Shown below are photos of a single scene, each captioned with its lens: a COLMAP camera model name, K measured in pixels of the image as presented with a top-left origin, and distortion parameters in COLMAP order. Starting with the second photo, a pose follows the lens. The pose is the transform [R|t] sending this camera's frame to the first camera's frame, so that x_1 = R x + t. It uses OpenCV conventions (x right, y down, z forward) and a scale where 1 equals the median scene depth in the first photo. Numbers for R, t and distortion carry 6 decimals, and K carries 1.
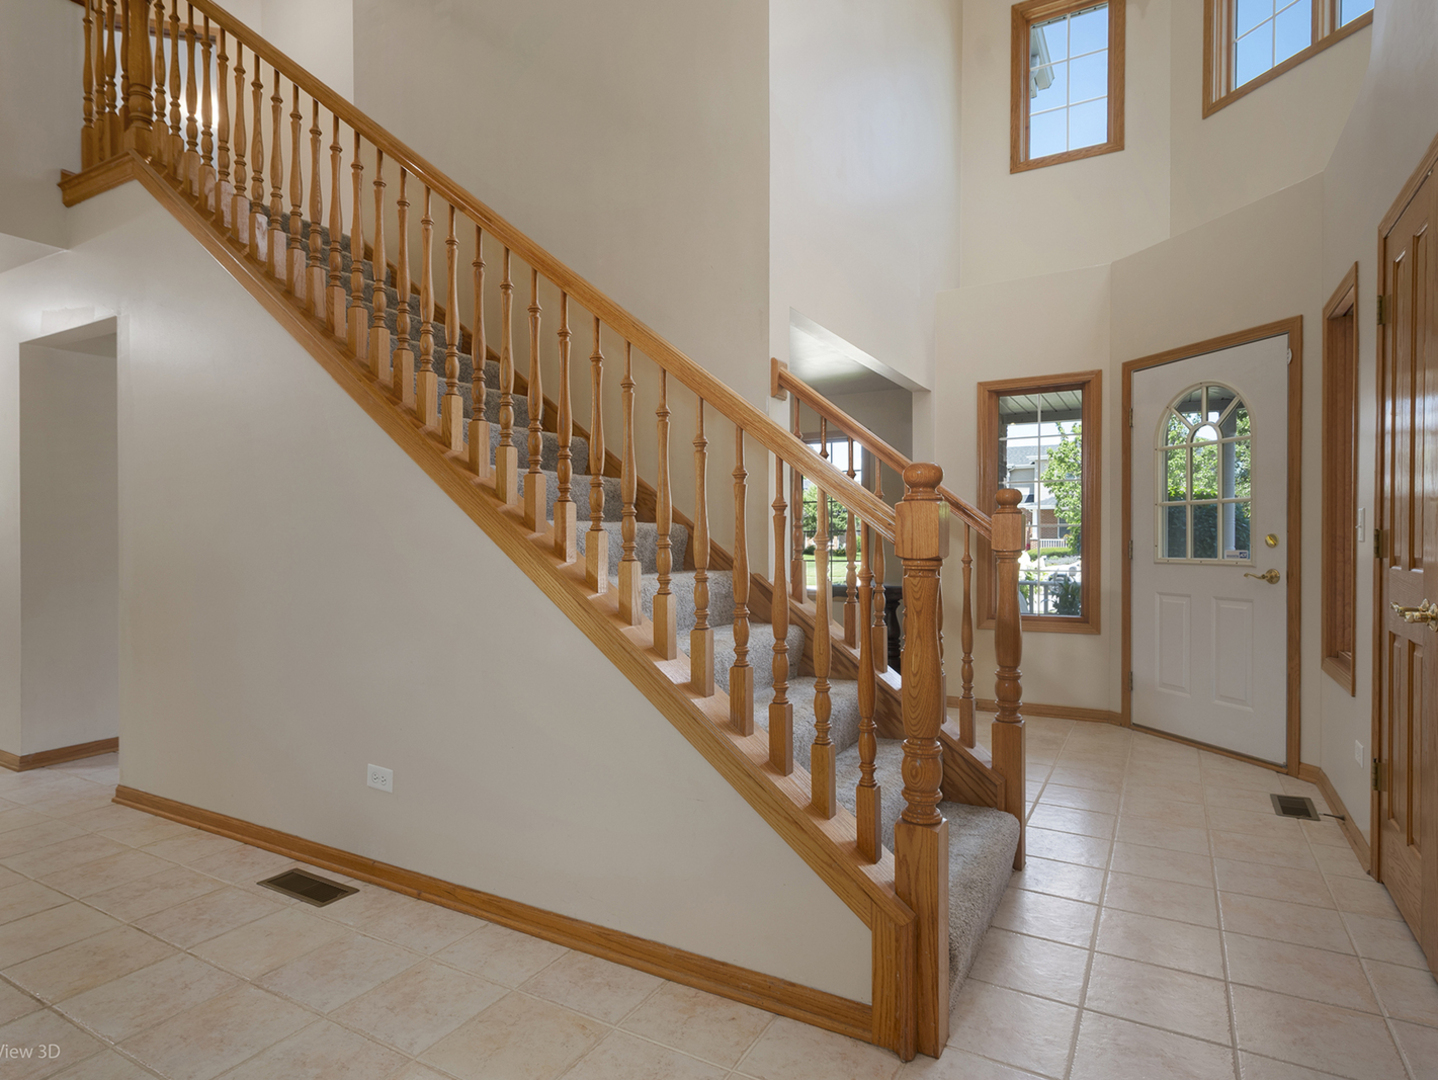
lens RADIAL K [[791.5, 0, 719.0], [0, 791.5, 540.0], [0, 0, 1]] dist [0.017666, -0.000443]
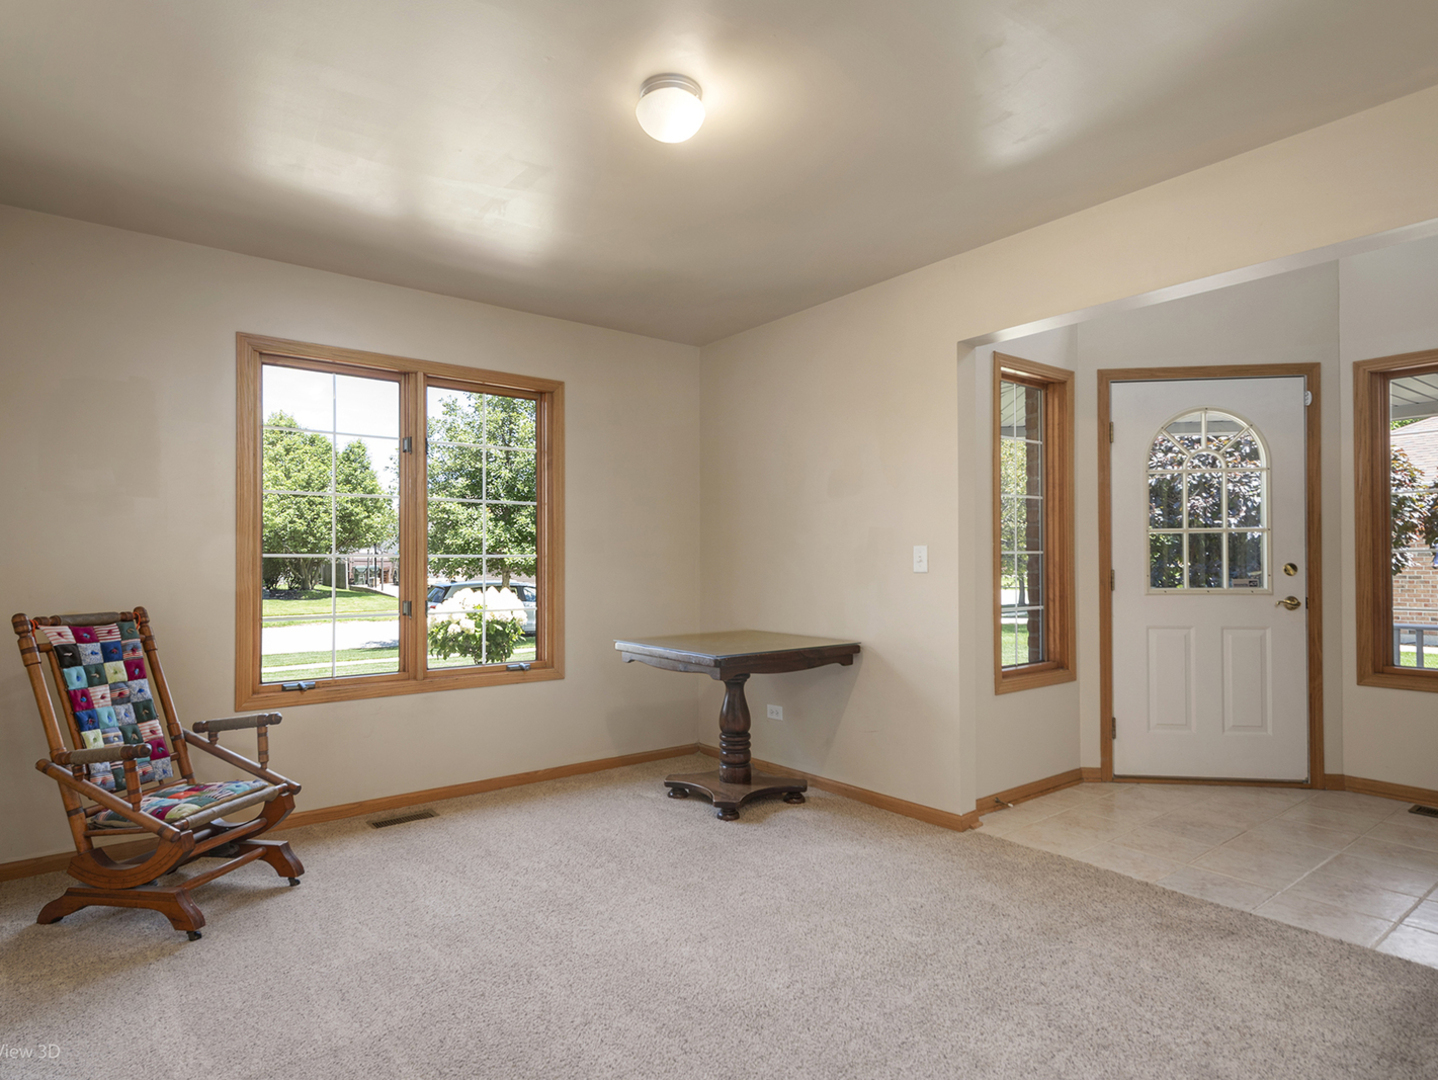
lens RADIAL K [[791.5, 0, 719.0], [0, 791.5, 540.0], [0, 0, 1]] dist [0.017666, -0.000443]
pose [[0.392823, 0.008433, 0.919576, -0.550195], [0.013621, 0.999795, -0.014987, -0.030294], [-0.919513, 0.018412, 0.392627, 1.222471]]
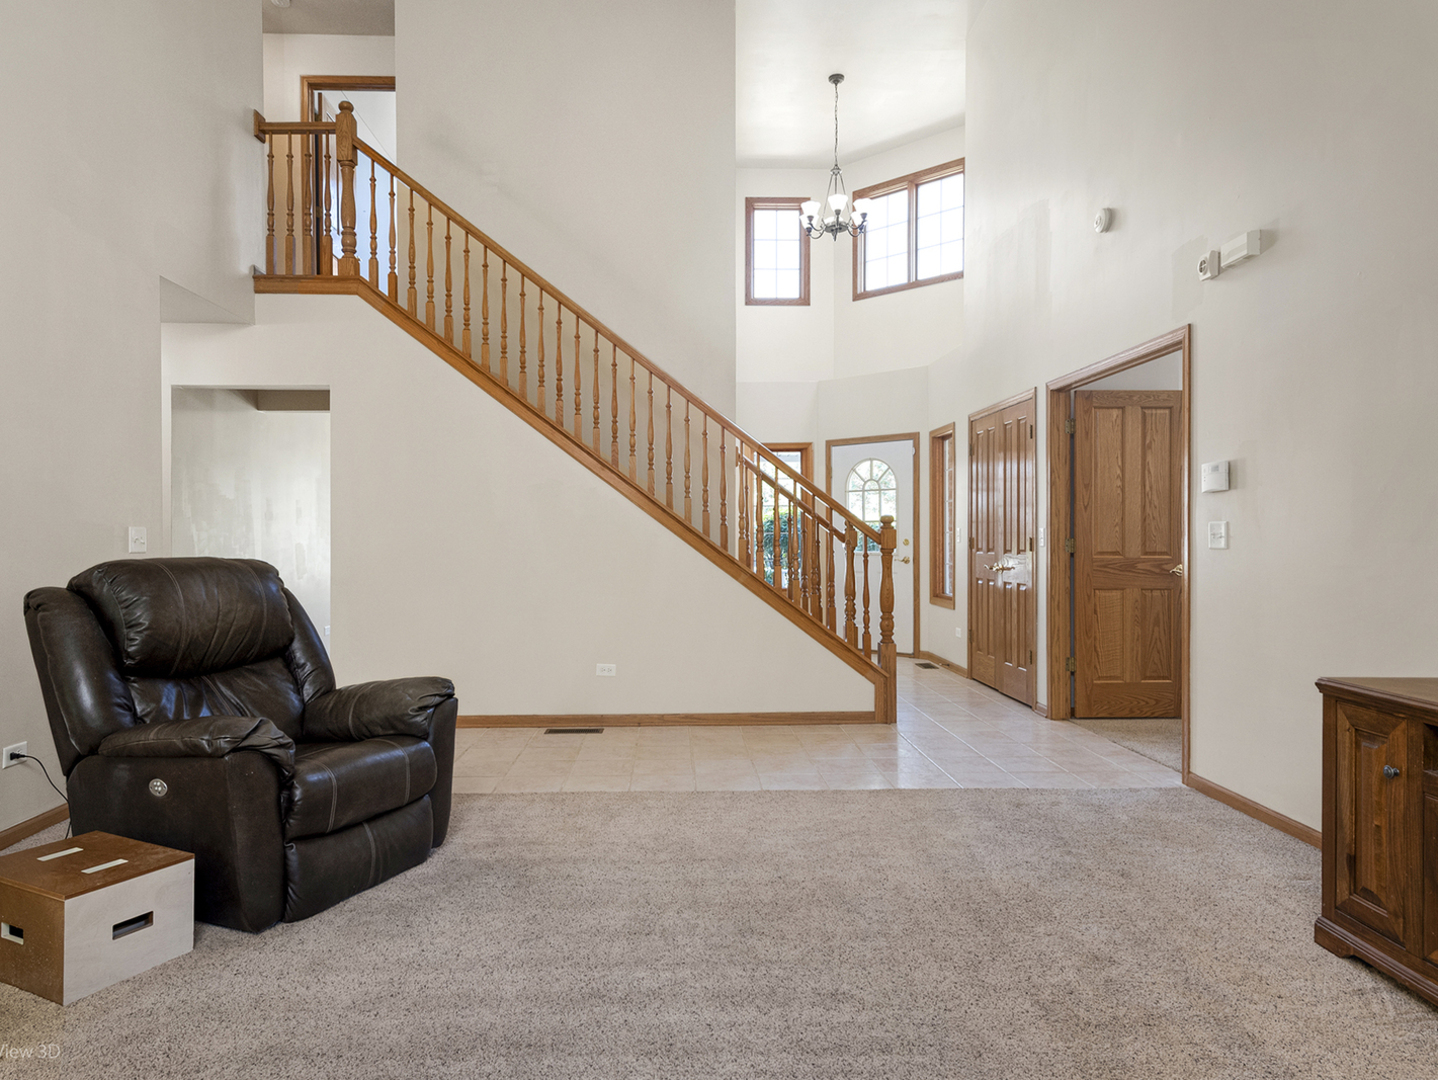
lens RADIAL K [[848.0, 0, 719.0], [0, 848.0, 540.0], [0, 0, 1]] dist [0.001058, 0.000505]
pose [[0.846436, -0.000765, 0.532491, -0.793423], [0.003143, 0.999989, -0.003560, 0.001585], [-0.532482, 0.004687, 0.846428, -0.519752]]
